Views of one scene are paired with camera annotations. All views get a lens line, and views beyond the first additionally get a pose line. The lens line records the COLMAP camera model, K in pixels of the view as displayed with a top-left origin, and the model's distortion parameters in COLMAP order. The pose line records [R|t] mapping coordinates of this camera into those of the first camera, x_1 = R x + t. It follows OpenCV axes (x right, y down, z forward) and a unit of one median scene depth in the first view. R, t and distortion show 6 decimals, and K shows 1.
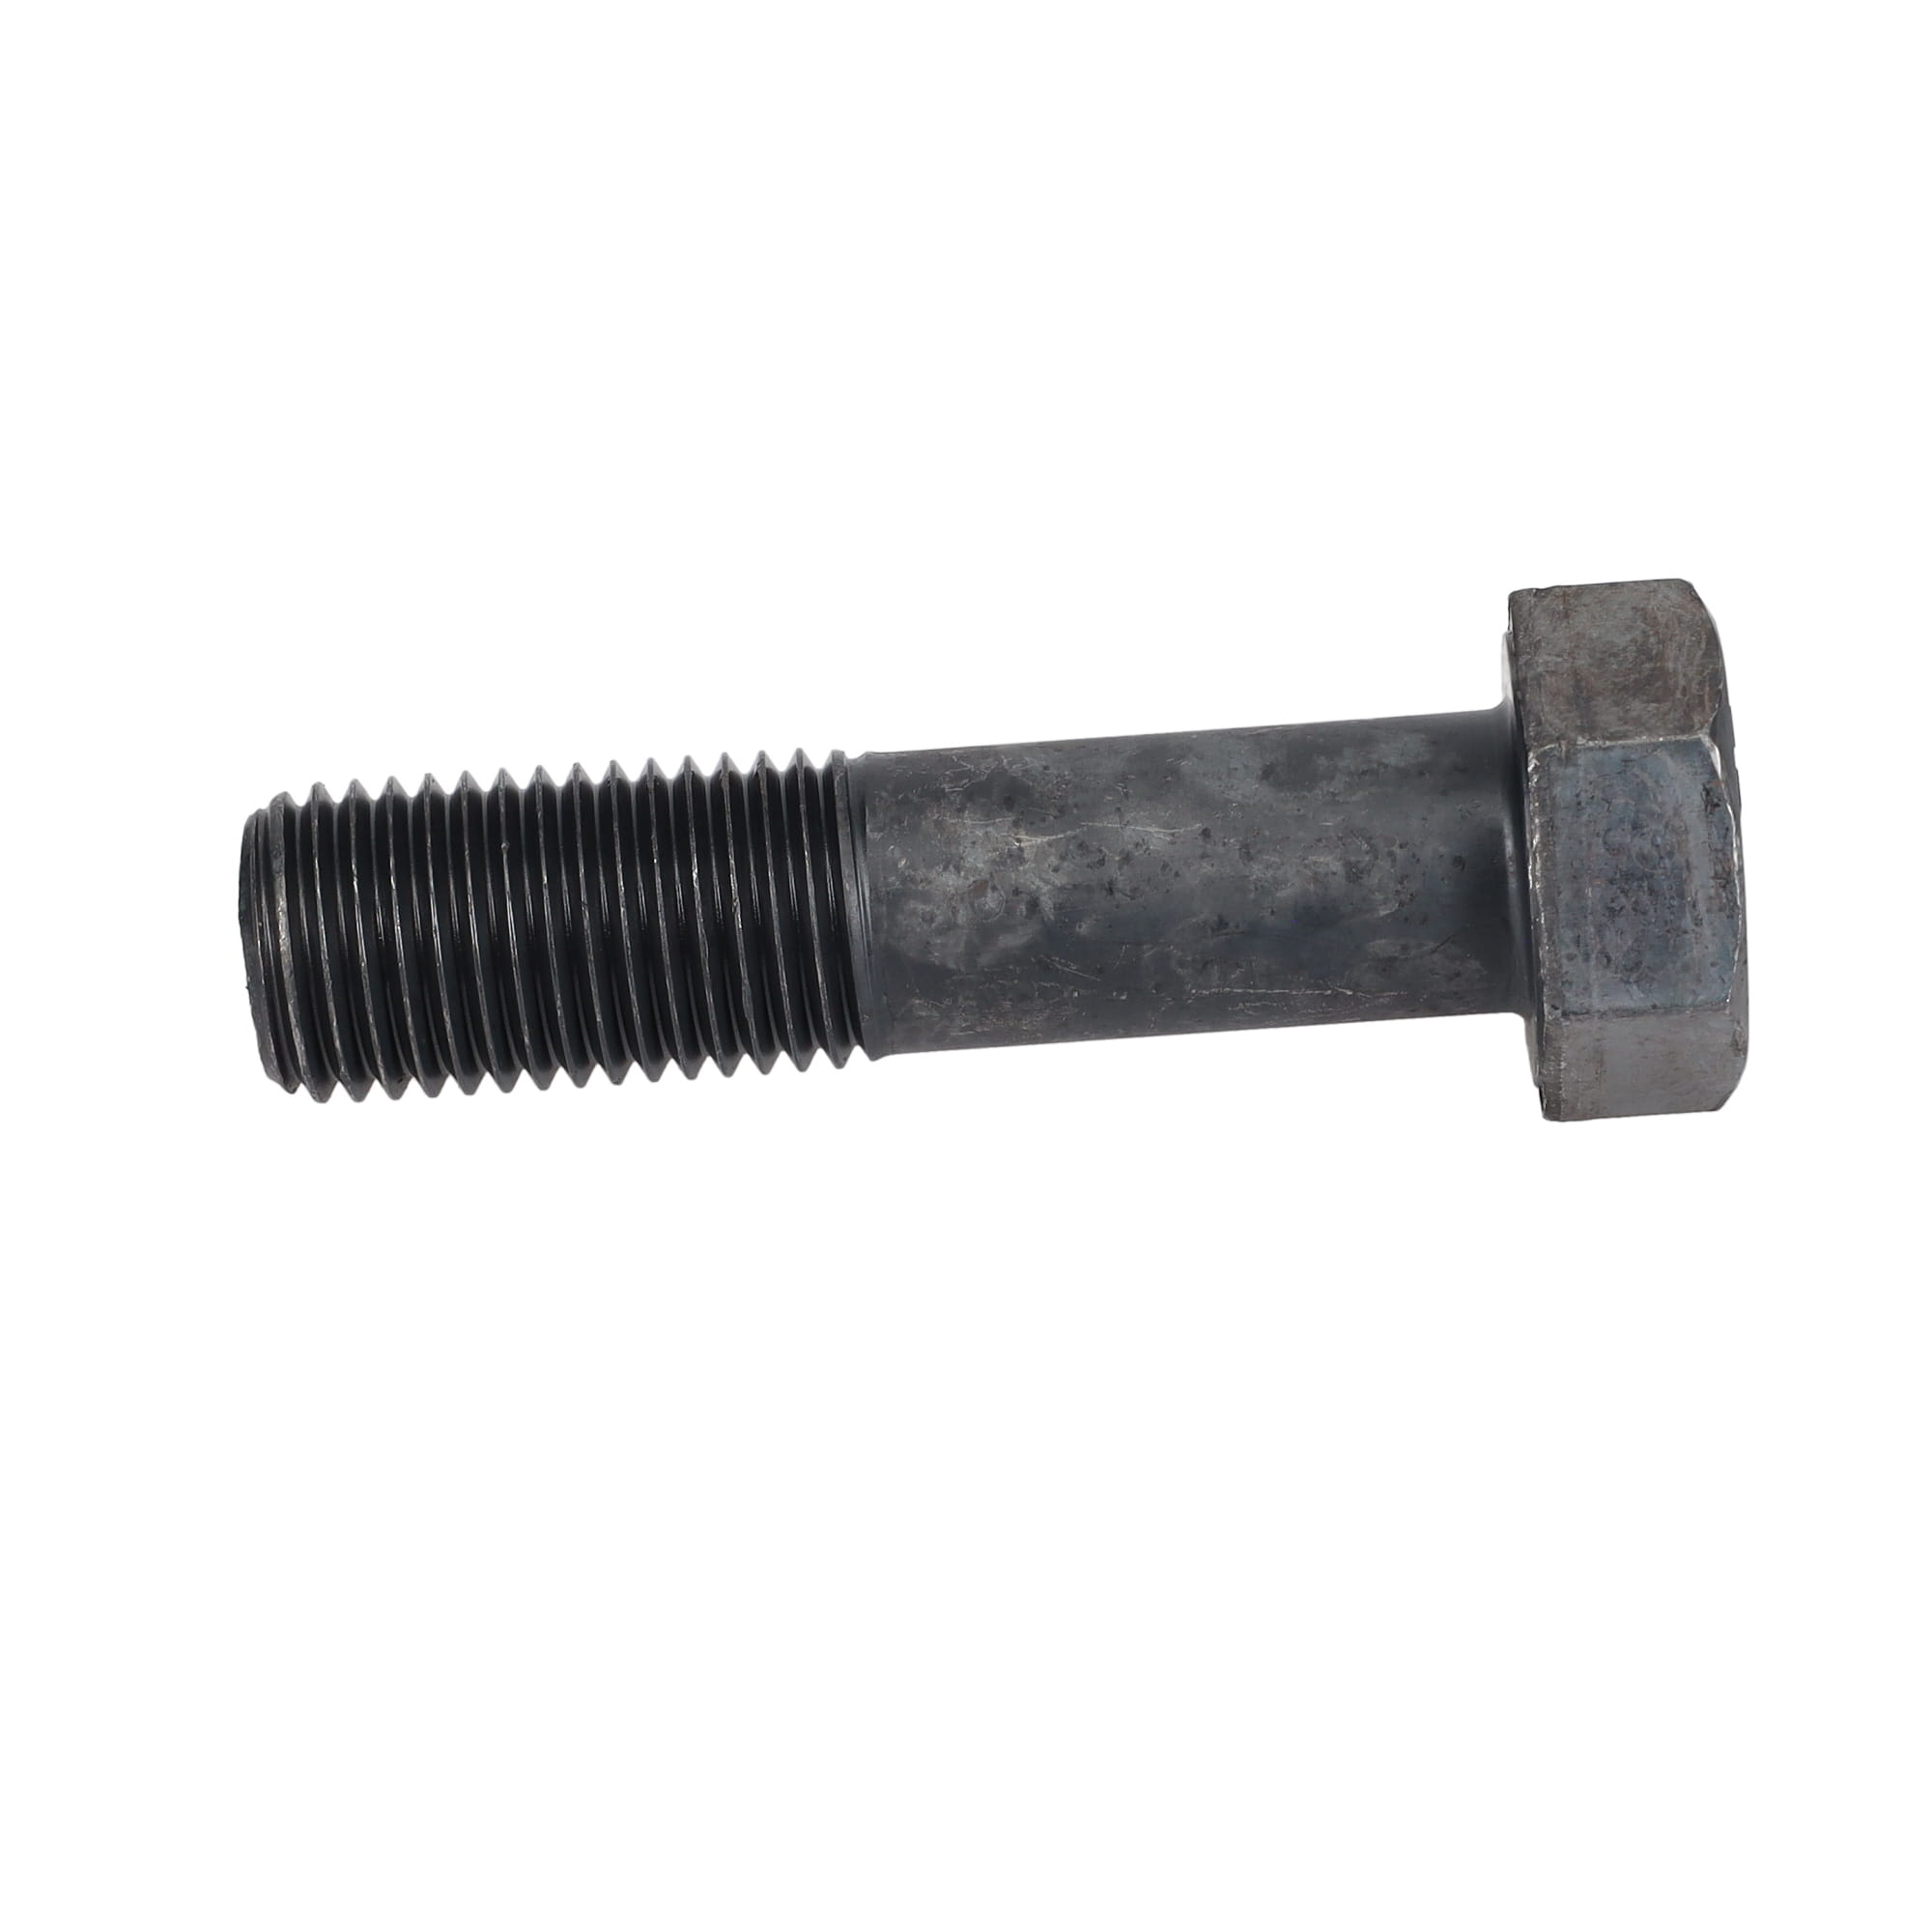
lens RADIAL K [[8796.6, 0, 967.5], [0, 8796.6, 963.7], [0, 0, 1]] dist [-0.082916, 0.000000]
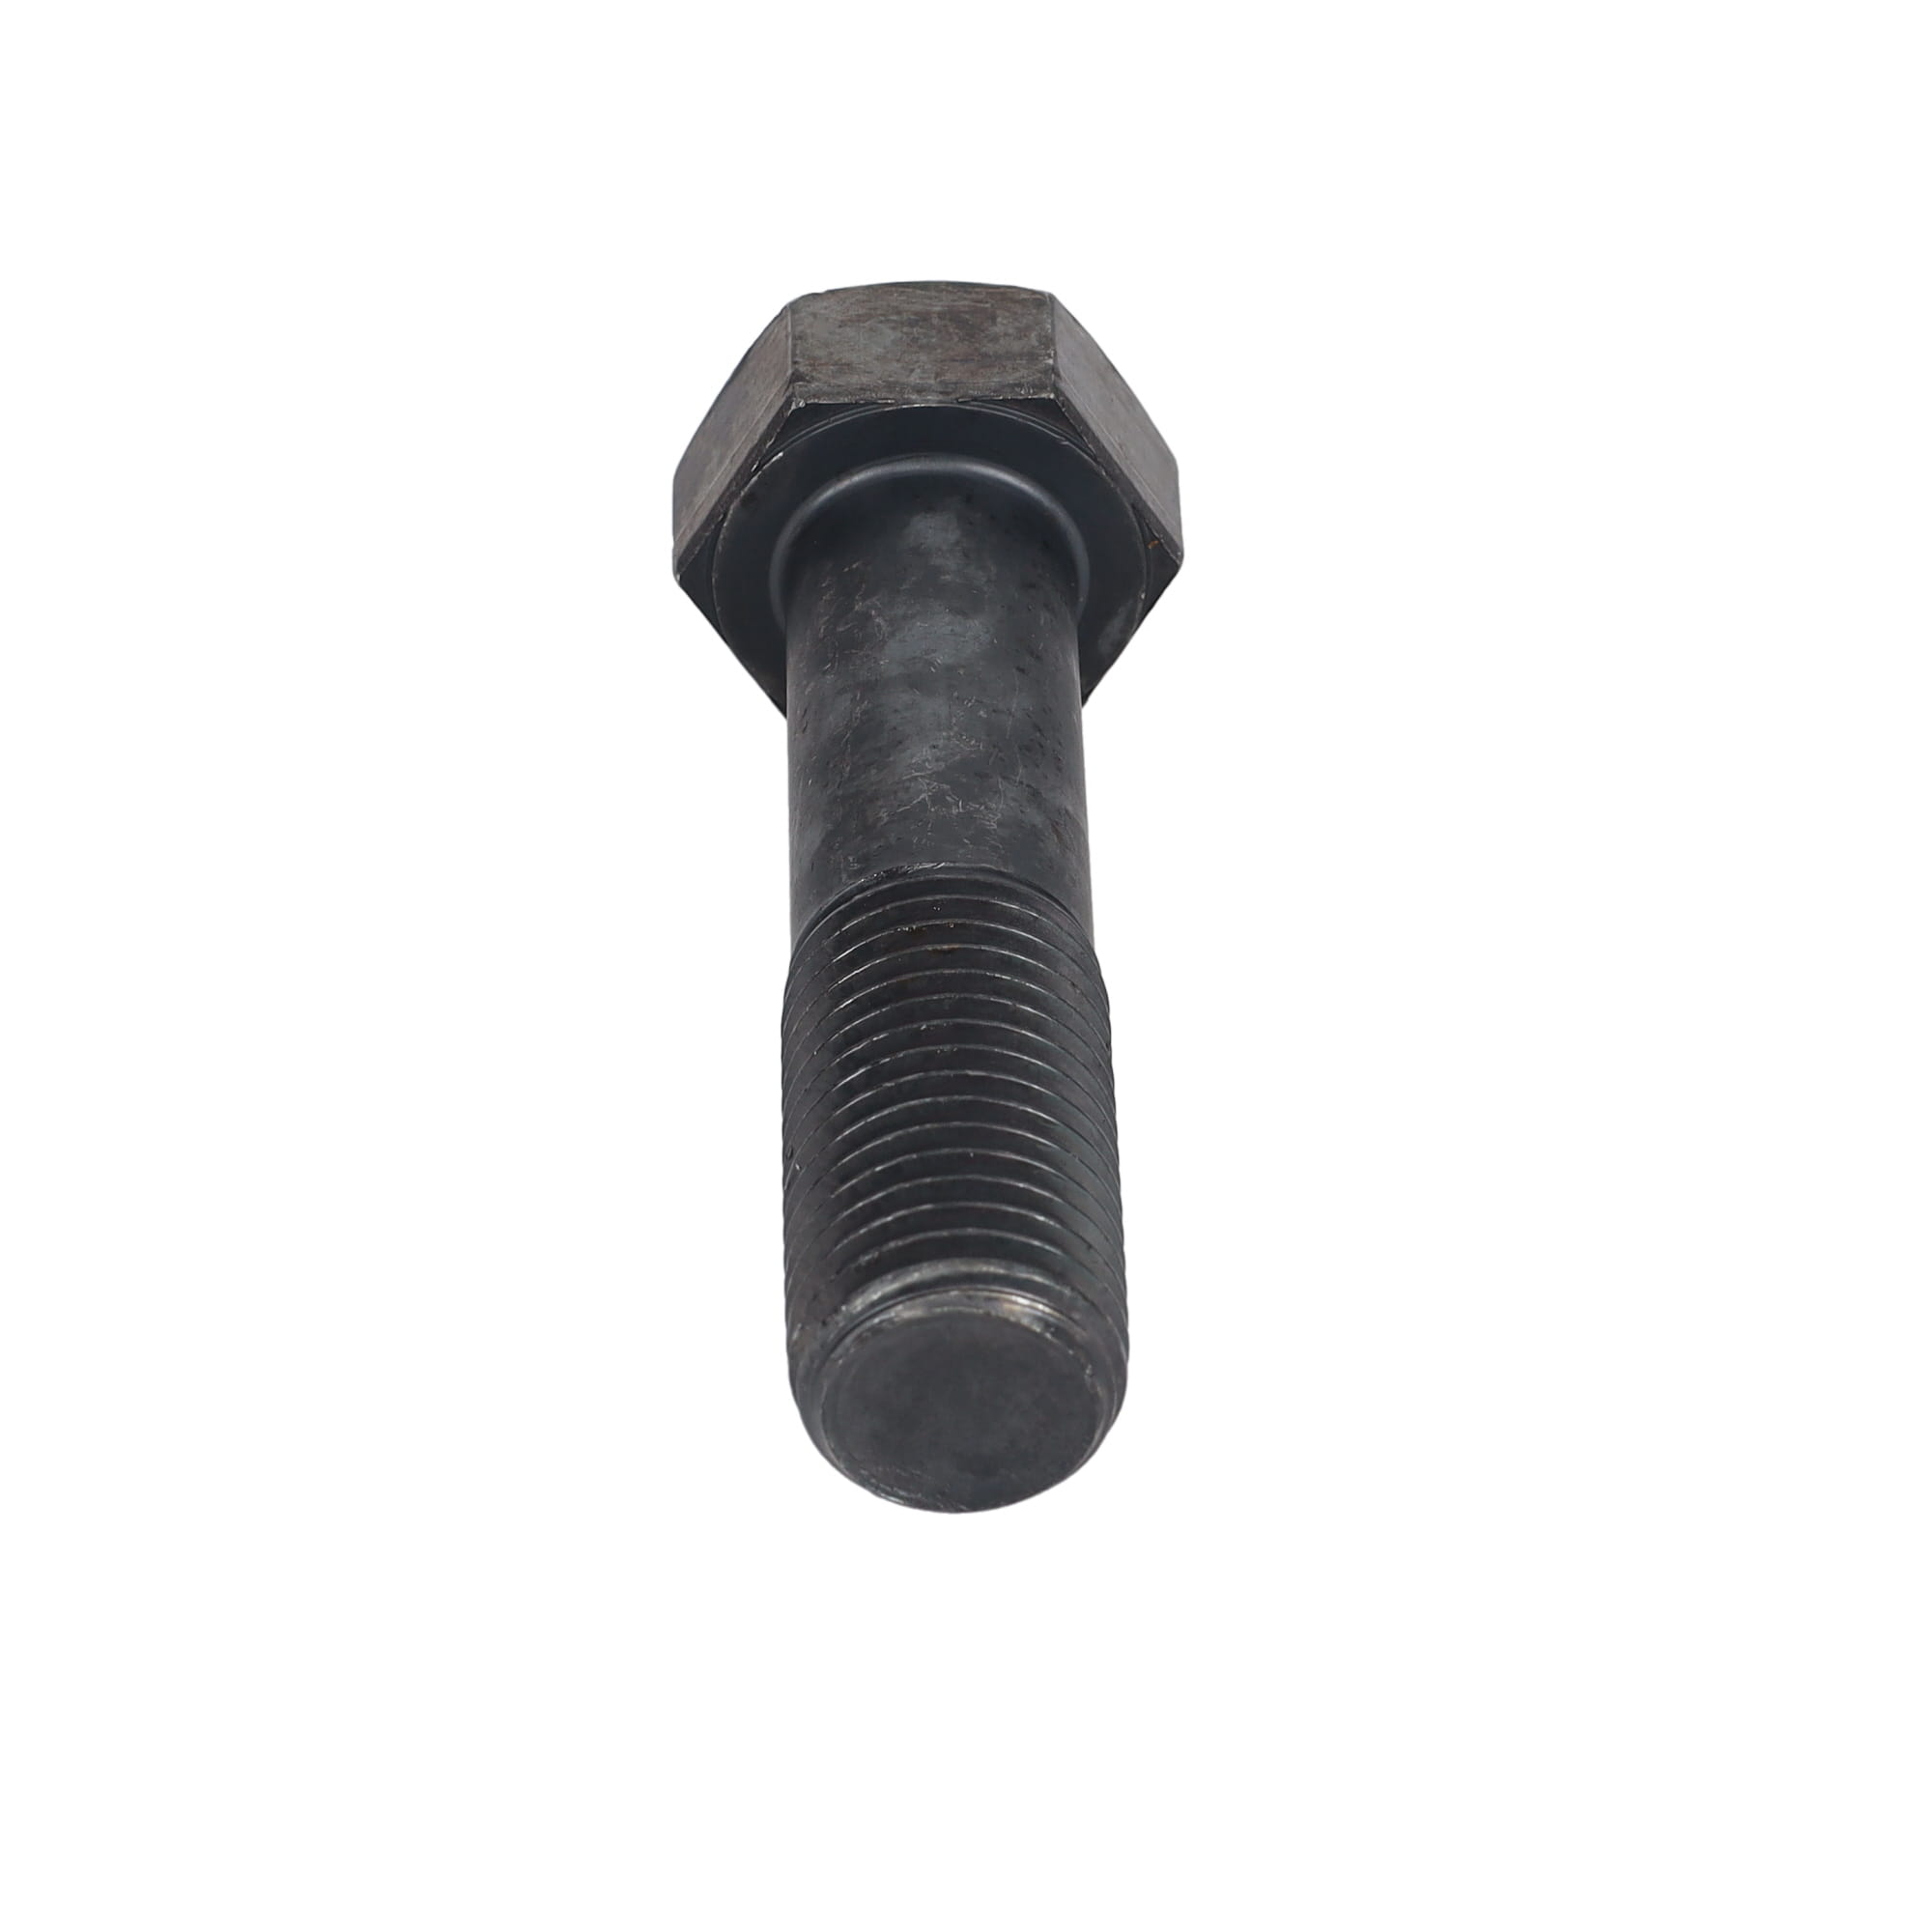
lens RADIAL K [[8796.6, 0, 966.3], [0, 8796.6, 966.7], [0, 0, 1]] dist [-0.082916, 0.000000]
pose [[-0.003875, -0.593744, 0.804645, -0.818750], [0.615360, 0.632844, 0.469936, -0.478862], [-0.788237, 0.496967, 0.362914, 0.650149]]
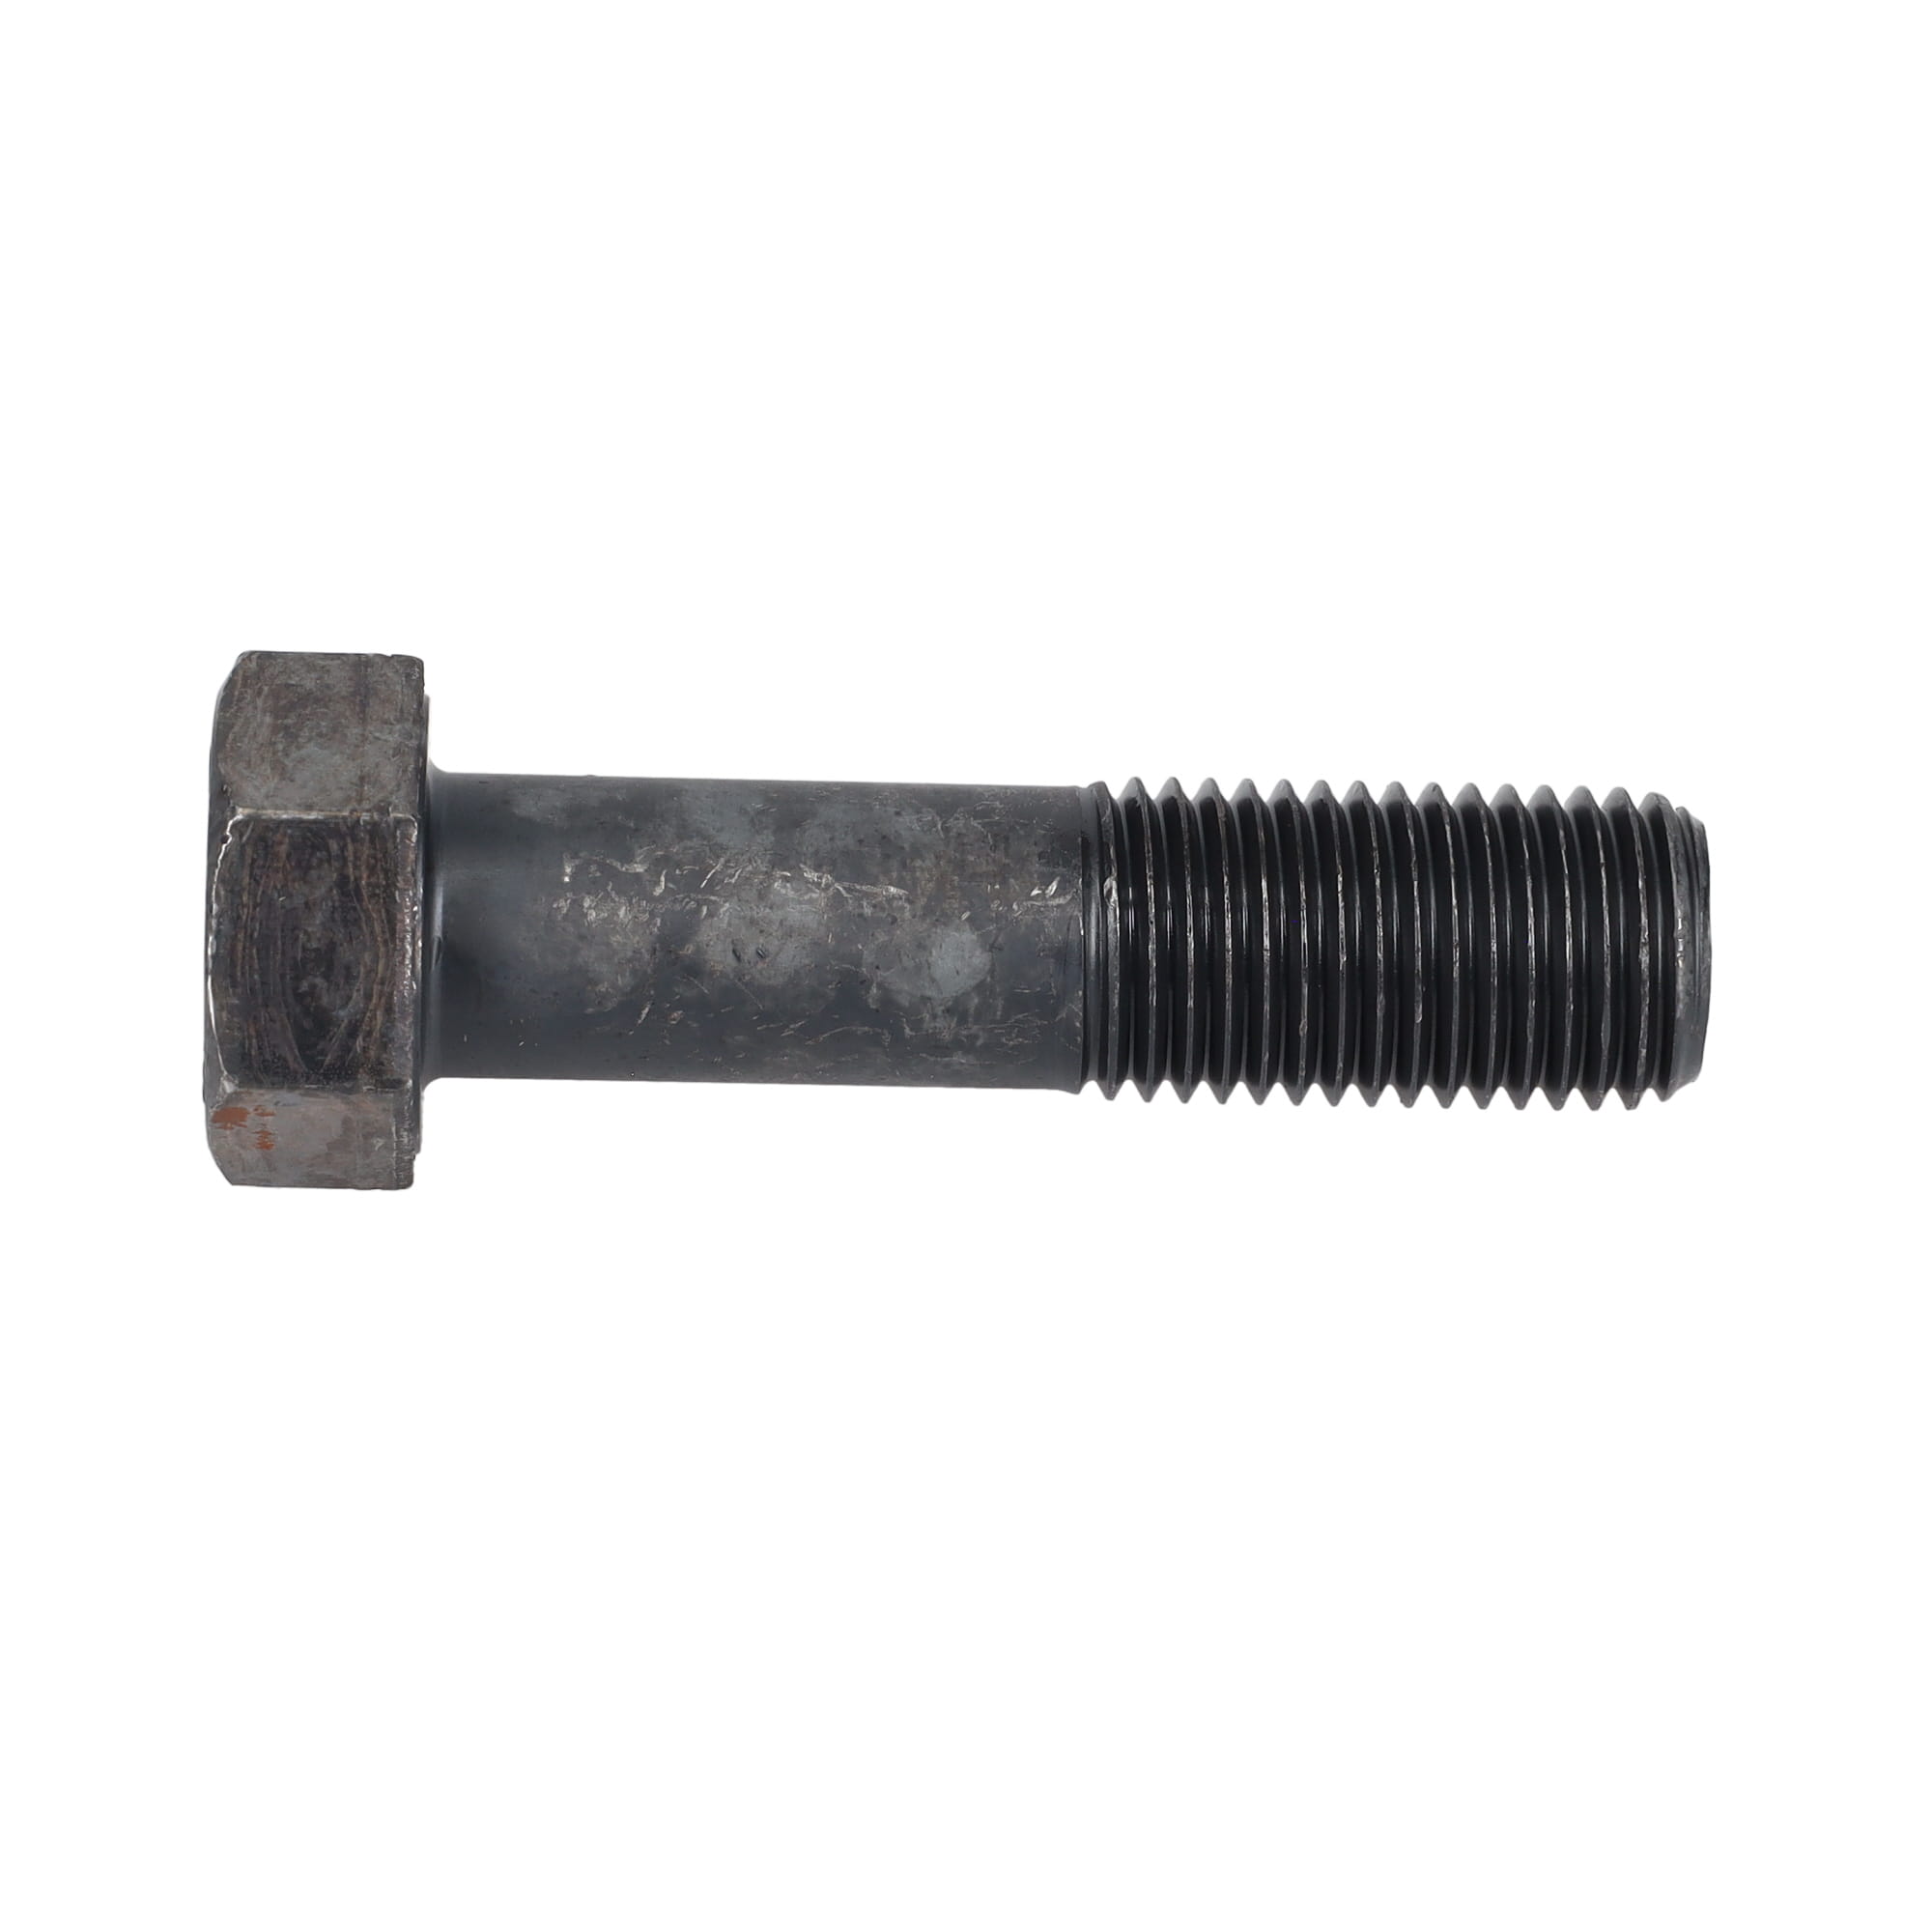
lens RADIAL K [[8796.6, 0, 965.8], [0, 8796.6, 966.6], [0, 0, 1]] dist [-0.082916, 0.000000]
pose [[-0.999682, 0.023130, 0.010065, -0.008420], [0.015906, 0.268318, 0.963199, -0.981635], [0.019578, 0.963053, -0.268600, 1.292780]]
